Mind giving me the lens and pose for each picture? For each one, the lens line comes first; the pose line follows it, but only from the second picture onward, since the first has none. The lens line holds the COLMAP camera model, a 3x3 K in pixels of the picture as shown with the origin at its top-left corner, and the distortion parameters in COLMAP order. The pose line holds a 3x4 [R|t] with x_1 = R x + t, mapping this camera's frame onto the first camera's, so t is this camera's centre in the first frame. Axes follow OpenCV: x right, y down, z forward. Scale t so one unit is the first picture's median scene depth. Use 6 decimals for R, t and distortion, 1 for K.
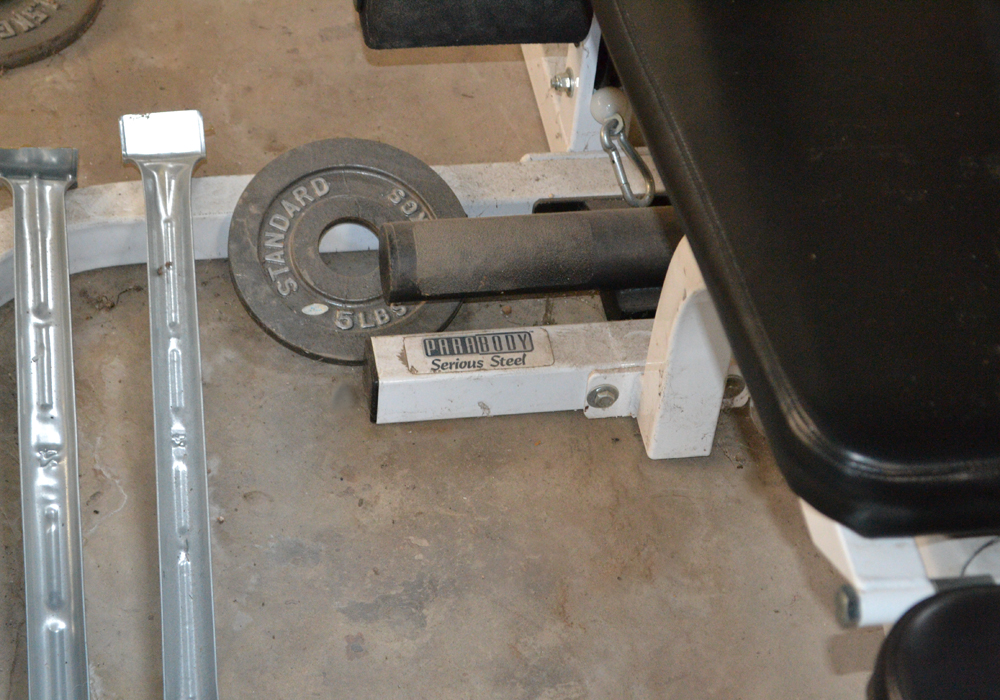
lens RADIAL K [[2447.8, 0, 500.8], [0, 2447.8, 350.6], [0, 0, 1]] dist [0.119197, 0.000000]
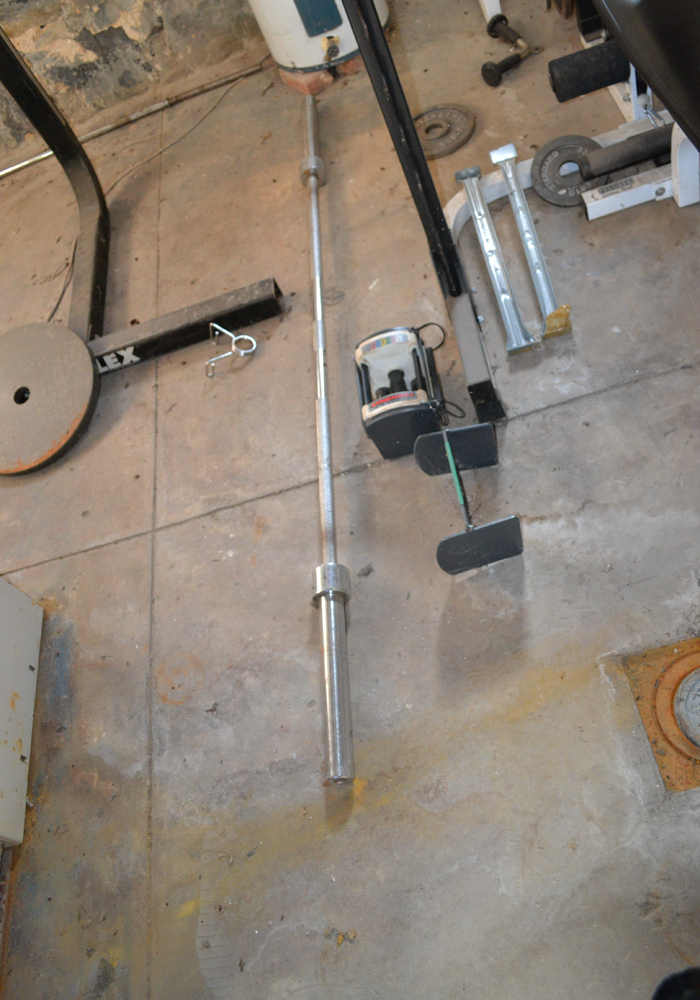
lens RADIAL K [[851.9, 0, 350.1], [0, 851.9, 496.7], [0, 0, 1]] dist [-0.085333, 0.002967]
pose [[0.911091, -0.176278, -0.372610, 0.008440], [0.253062, 0.952744, 0.168043, 0.108697], [0.325380, -0.247396, 0.912646, -0.178243]]
